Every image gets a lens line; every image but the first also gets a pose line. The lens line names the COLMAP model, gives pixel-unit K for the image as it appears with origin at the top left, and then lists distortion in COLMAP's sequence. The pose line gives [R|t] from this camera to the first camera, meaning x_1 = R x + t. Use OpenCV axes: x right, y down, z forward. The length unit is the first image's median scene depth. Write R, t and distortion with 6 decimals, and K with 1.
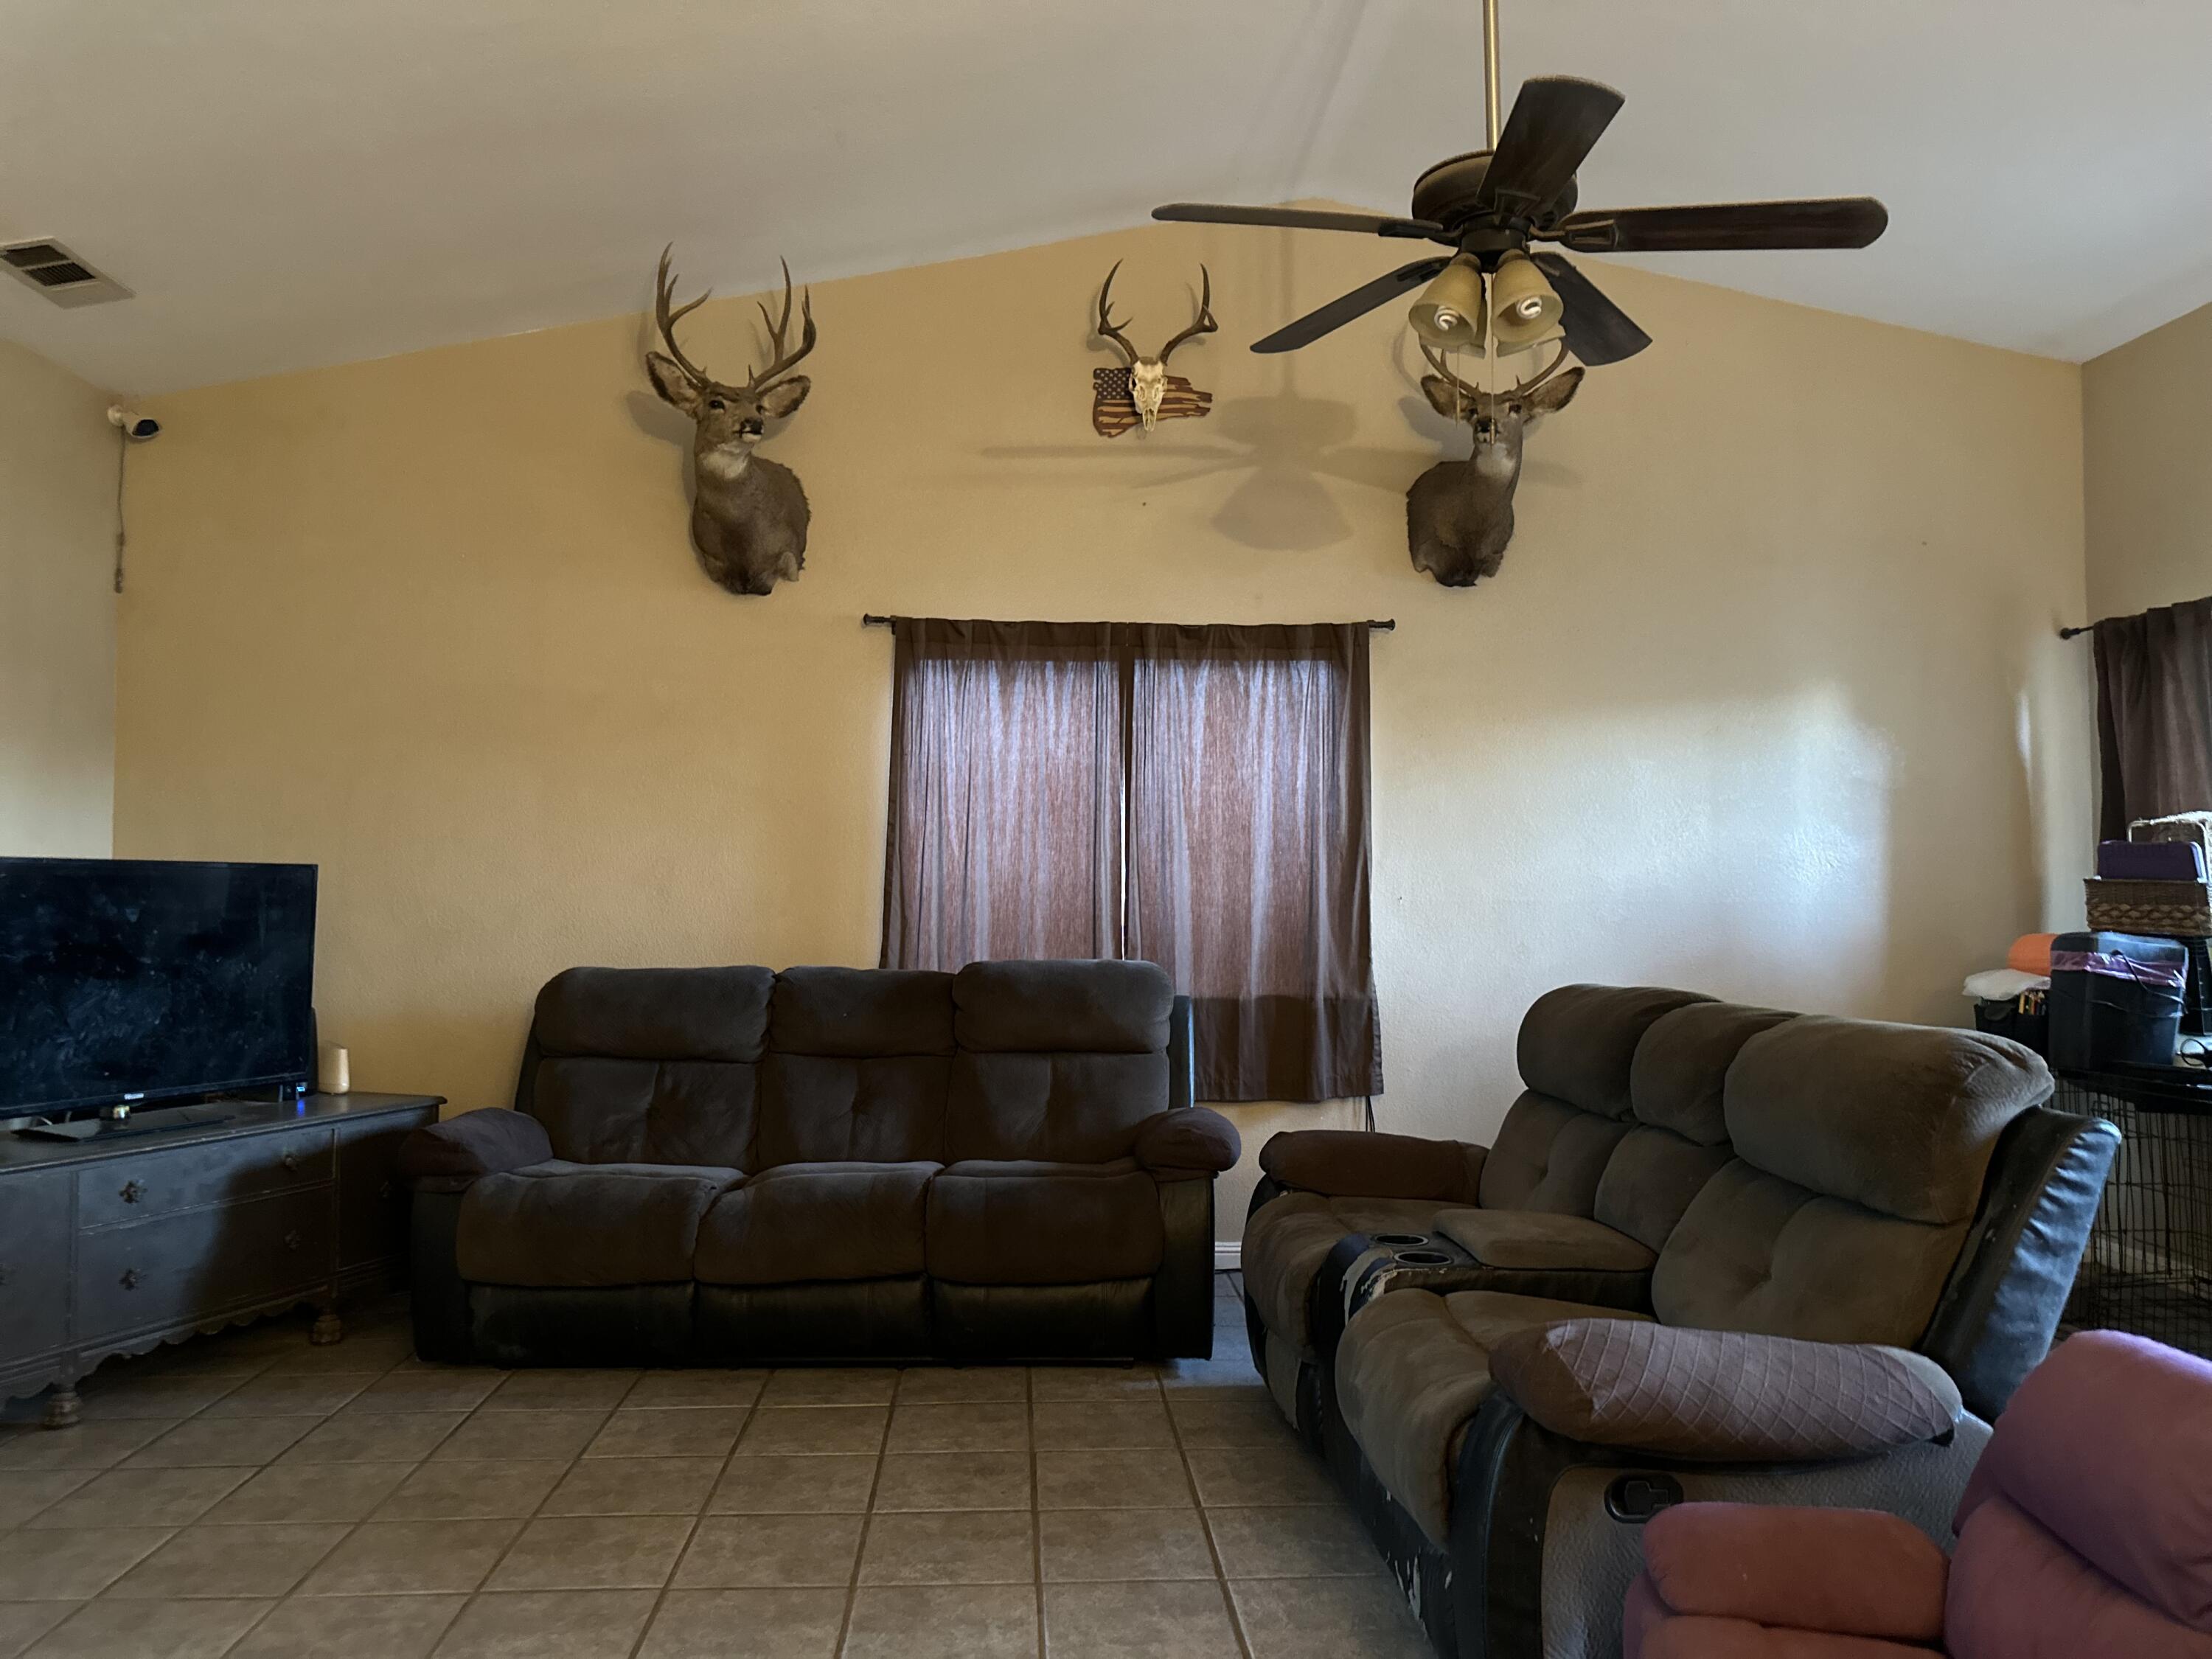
lens RADIAL K [[1561.9, 0, 1071.5], [0, 1561.9, 831.5], [0, 0, 1]] dist [0.096270, -0.121421]
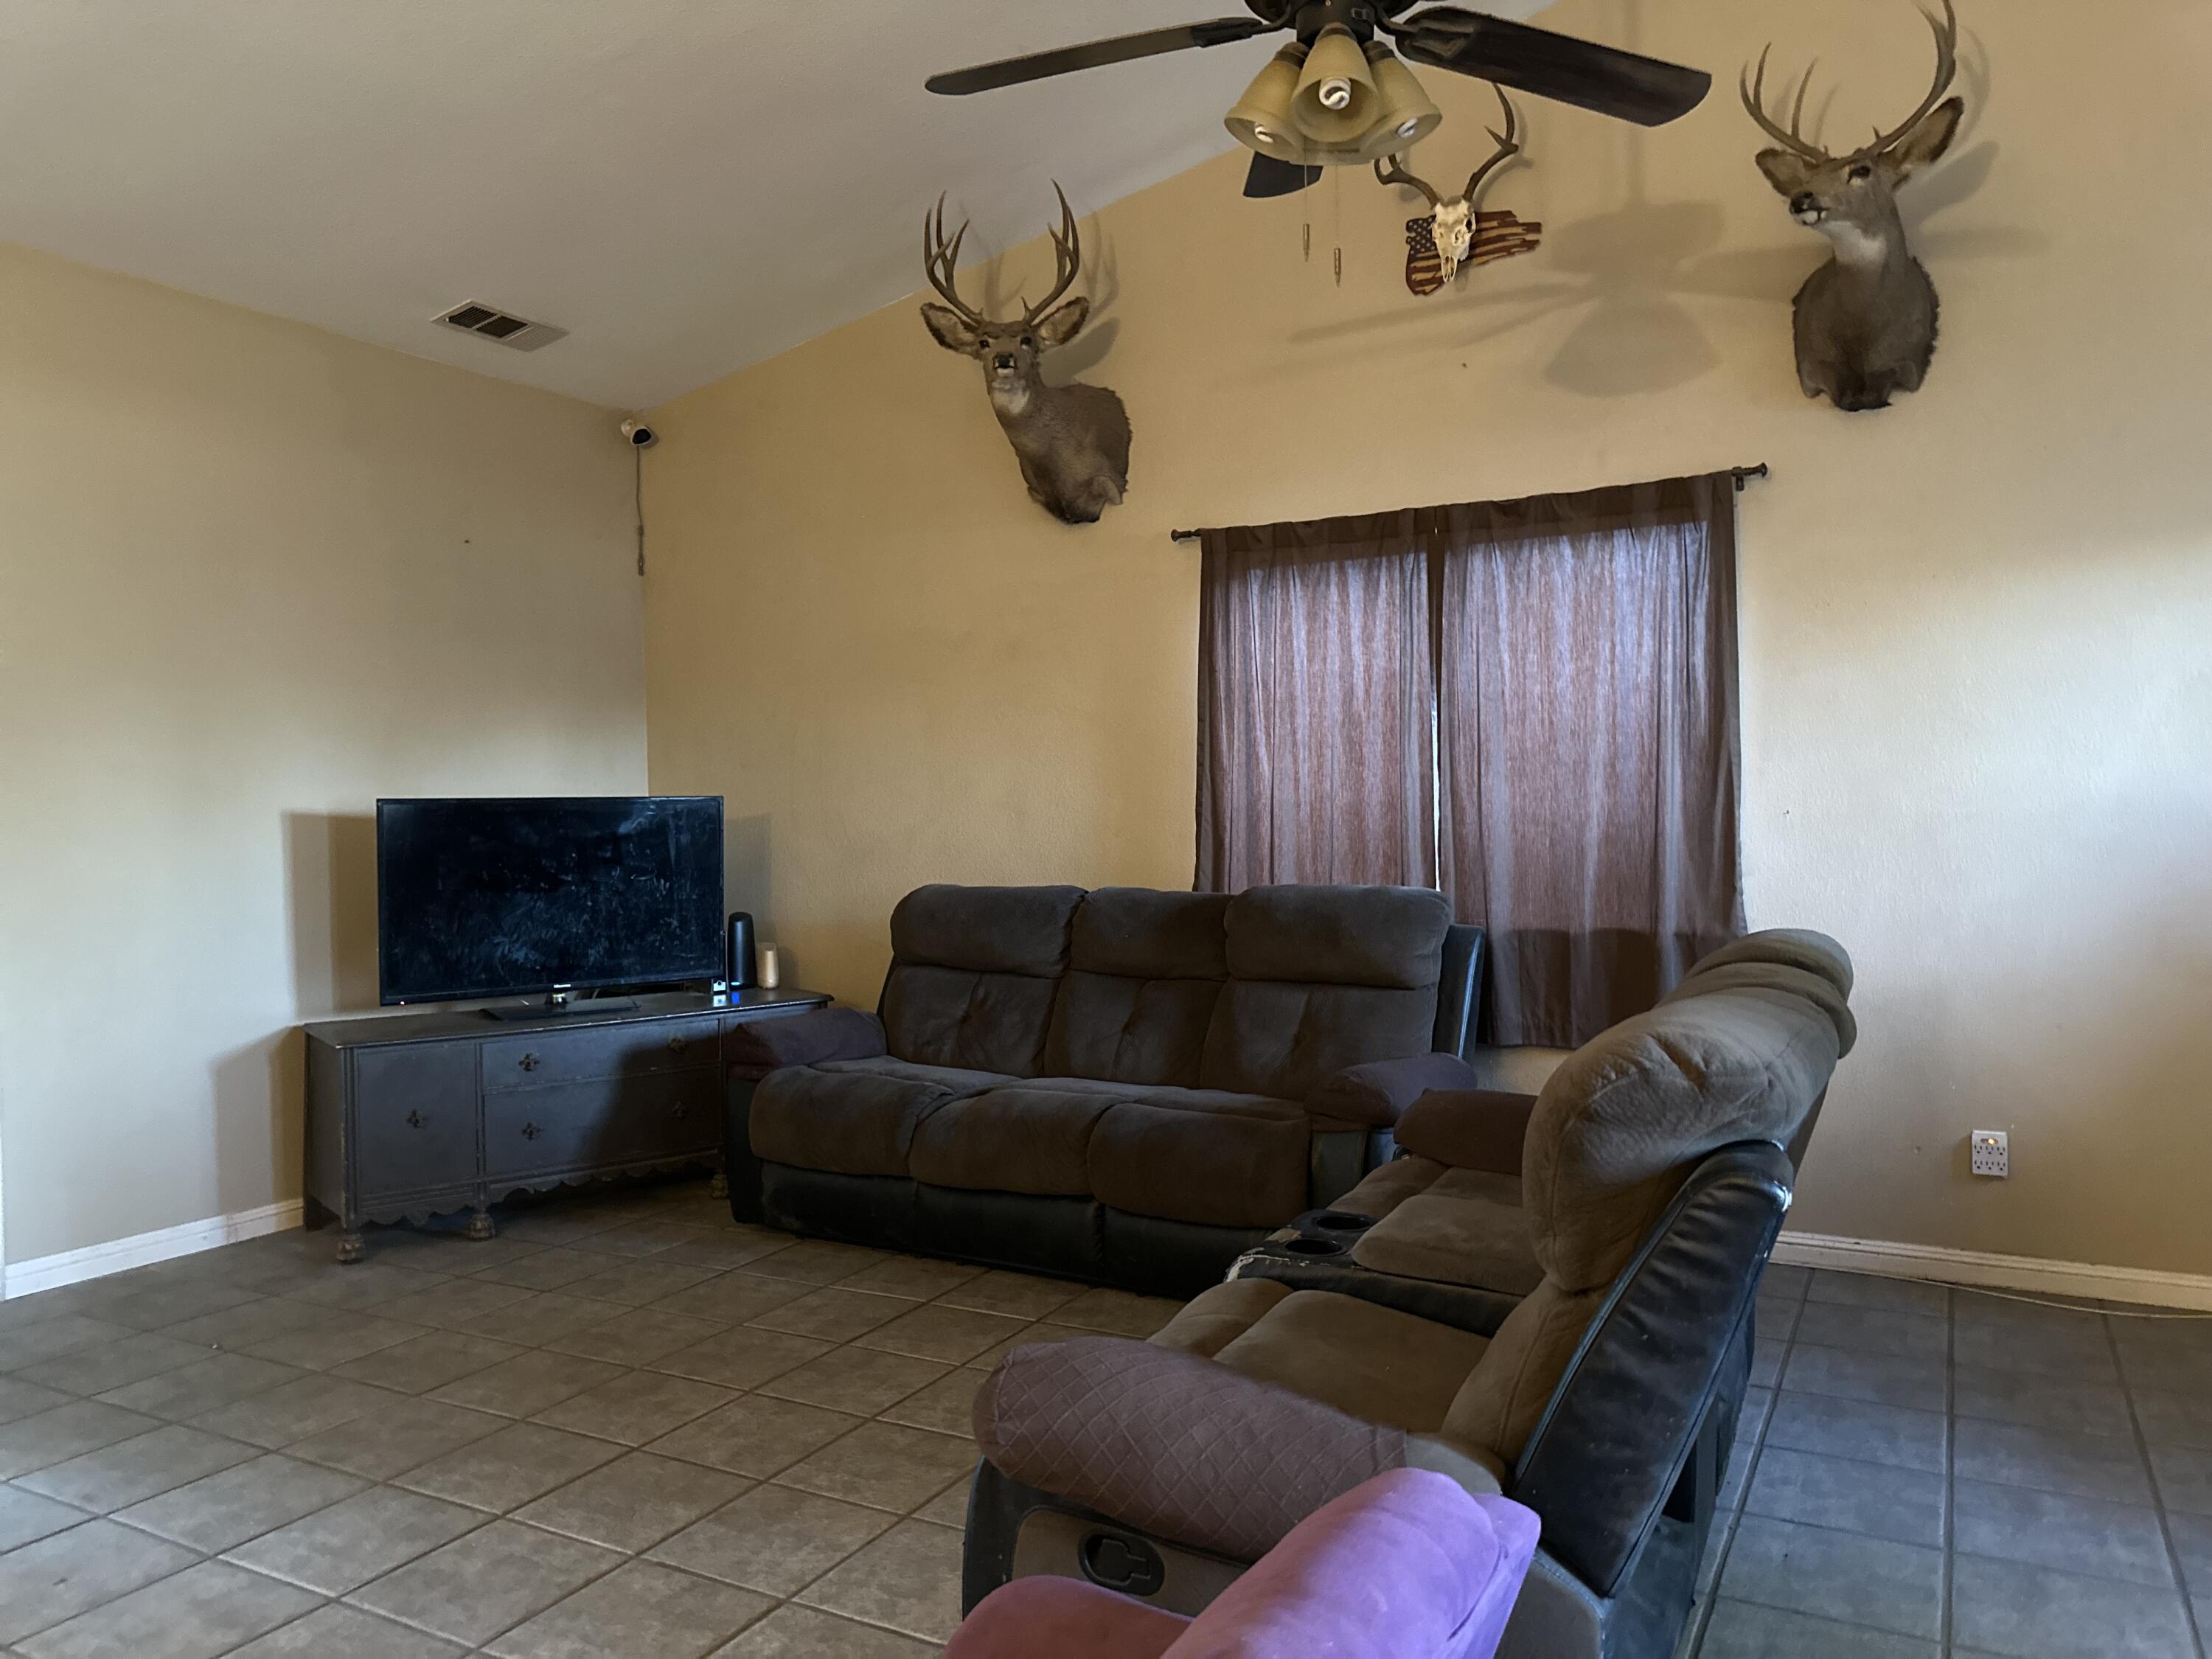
lens RADIAL K [[1560.1, 0, 1111.7], [0, 1560.1, 827.4], [0, 0, 1]] dist [0.132623, -0.207599]
pose [[0.857796, -0.005761, -0.513959, 0.361948], [0.039172, 0.997762, 0.054193, -0.008026], [0.512496, -0.066620, 0.856101, 0.135209]]
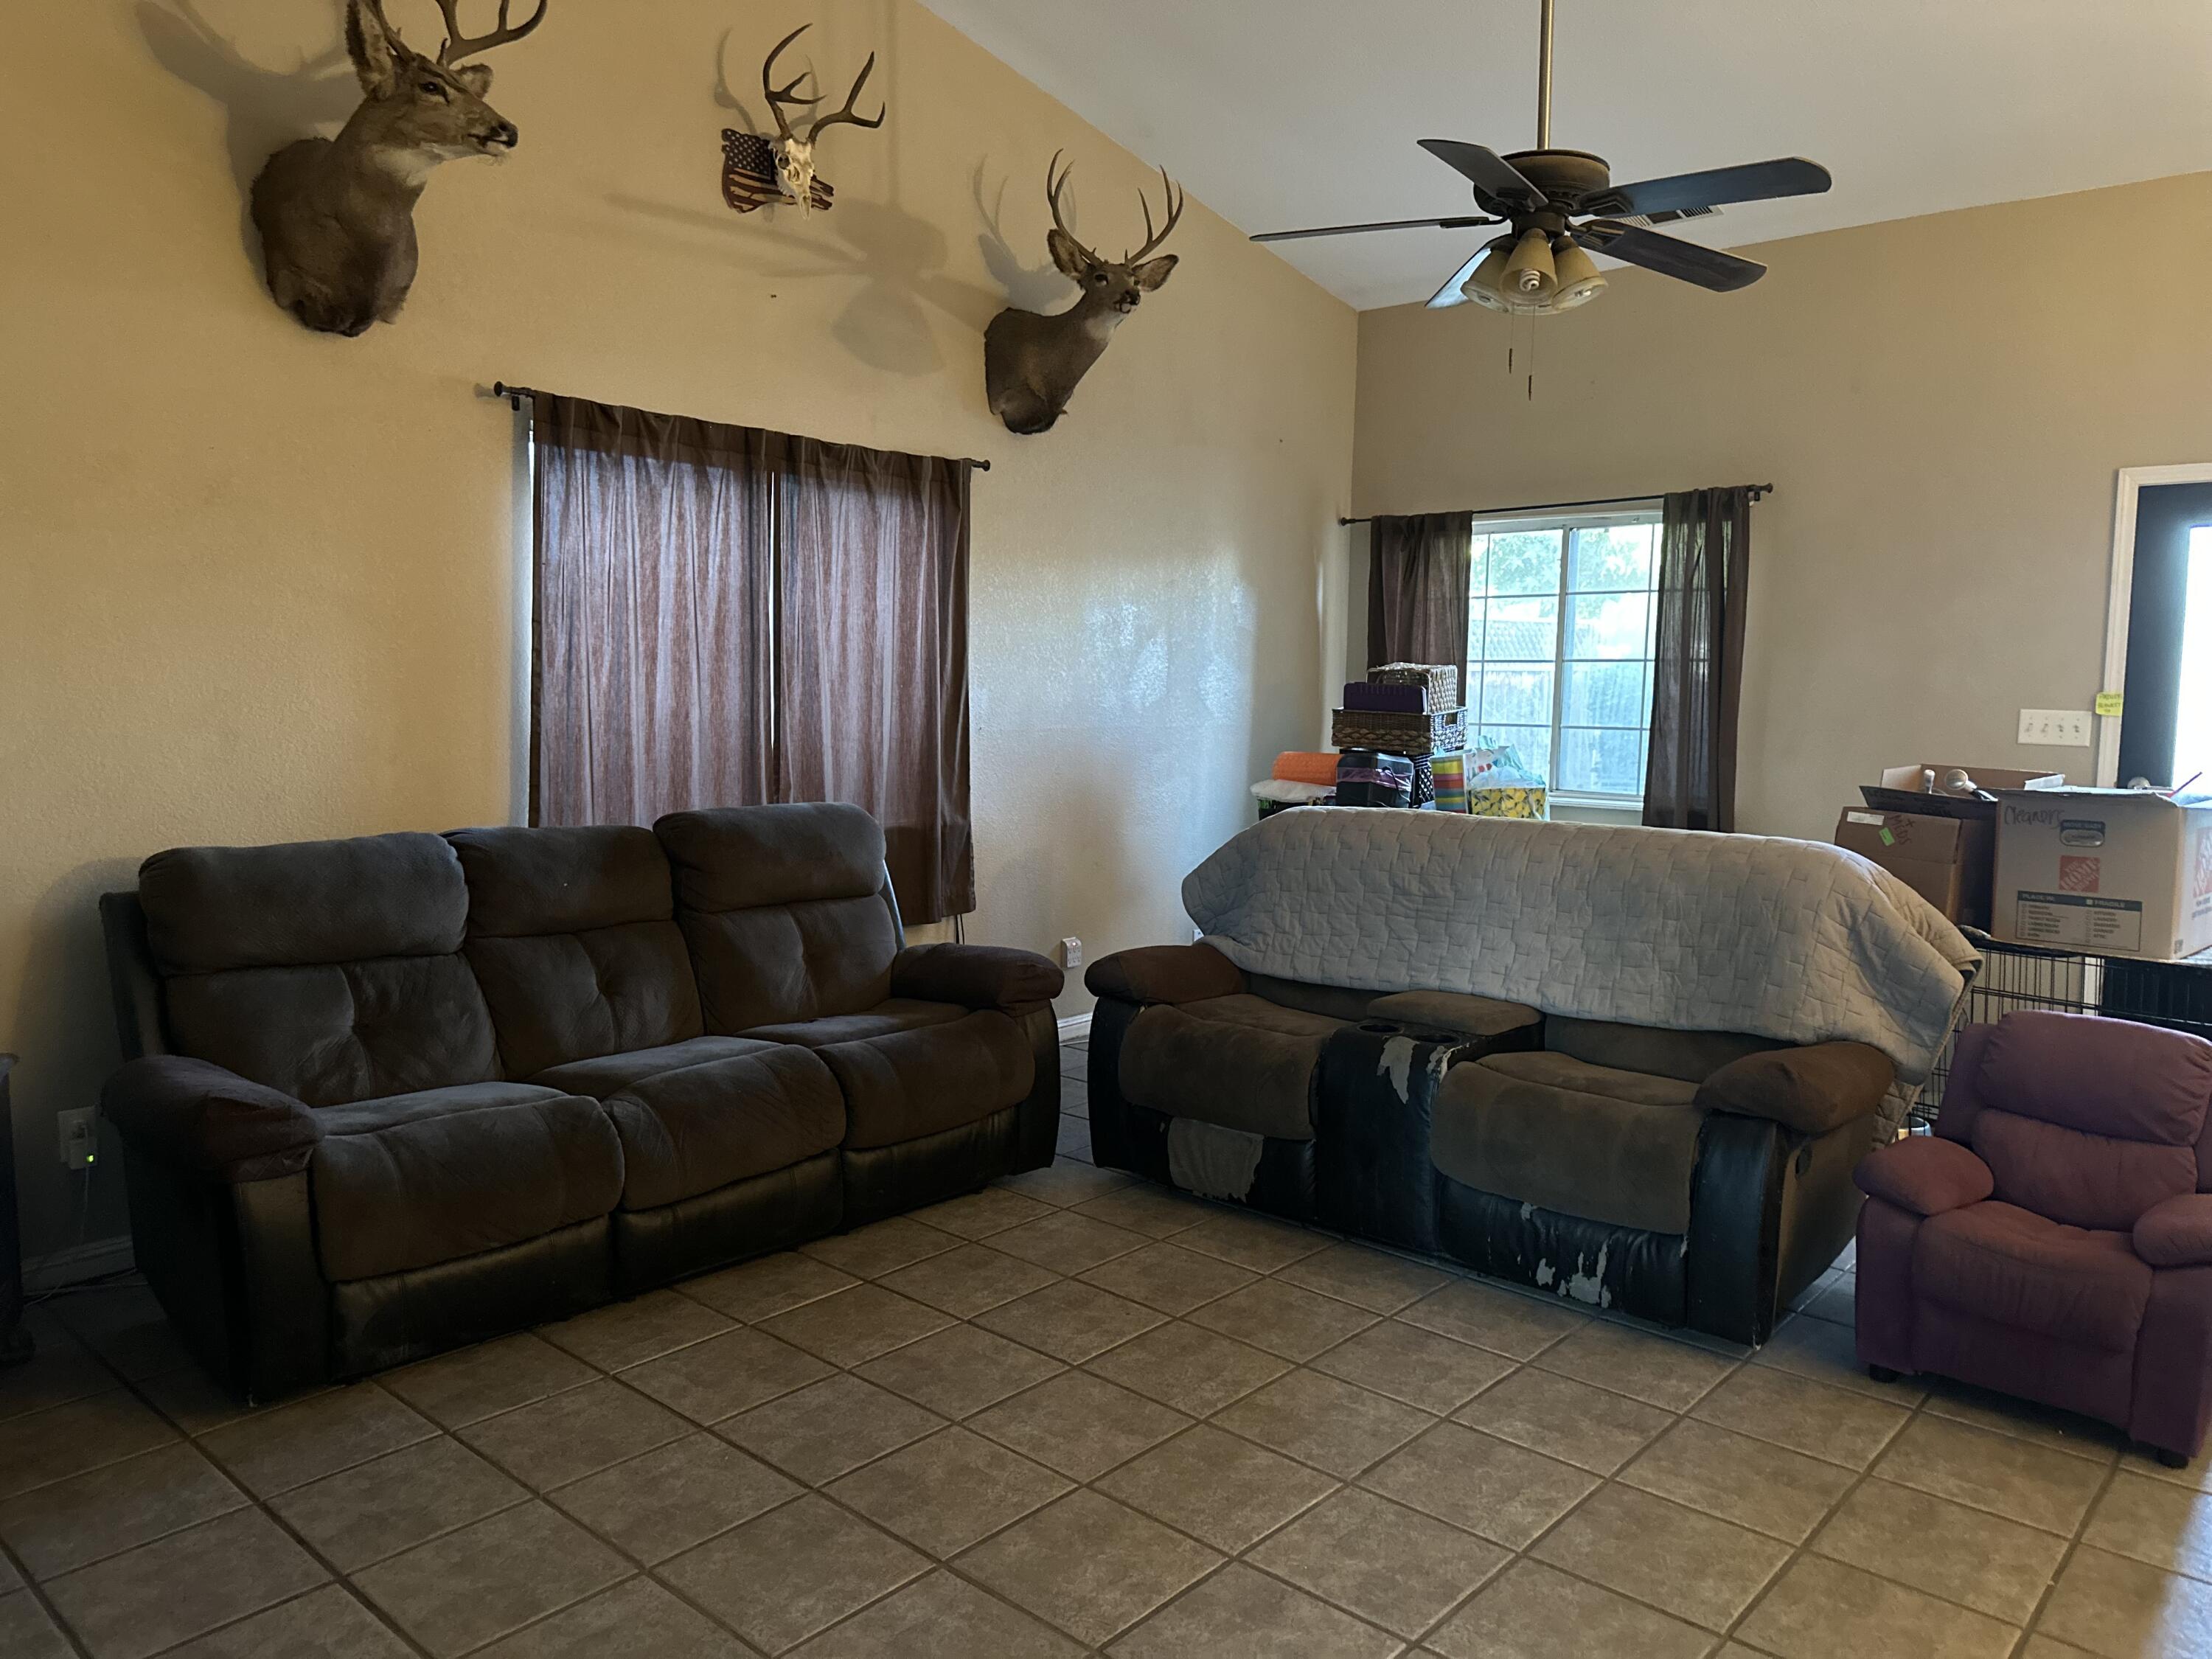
lens RADIAL K [[1560.1, 0, 1111.7], [0, 1560.1, 827.4], [0, 0, 1]] dist [0.132623, -0.207599]
pose [[0.699924, -0.066223, 0.711141, -0.536683], [-0.039015, 0.990660, 0.130652, -0.035014], [-0.713151, -0.119192, 0.690803, 0.205288]]
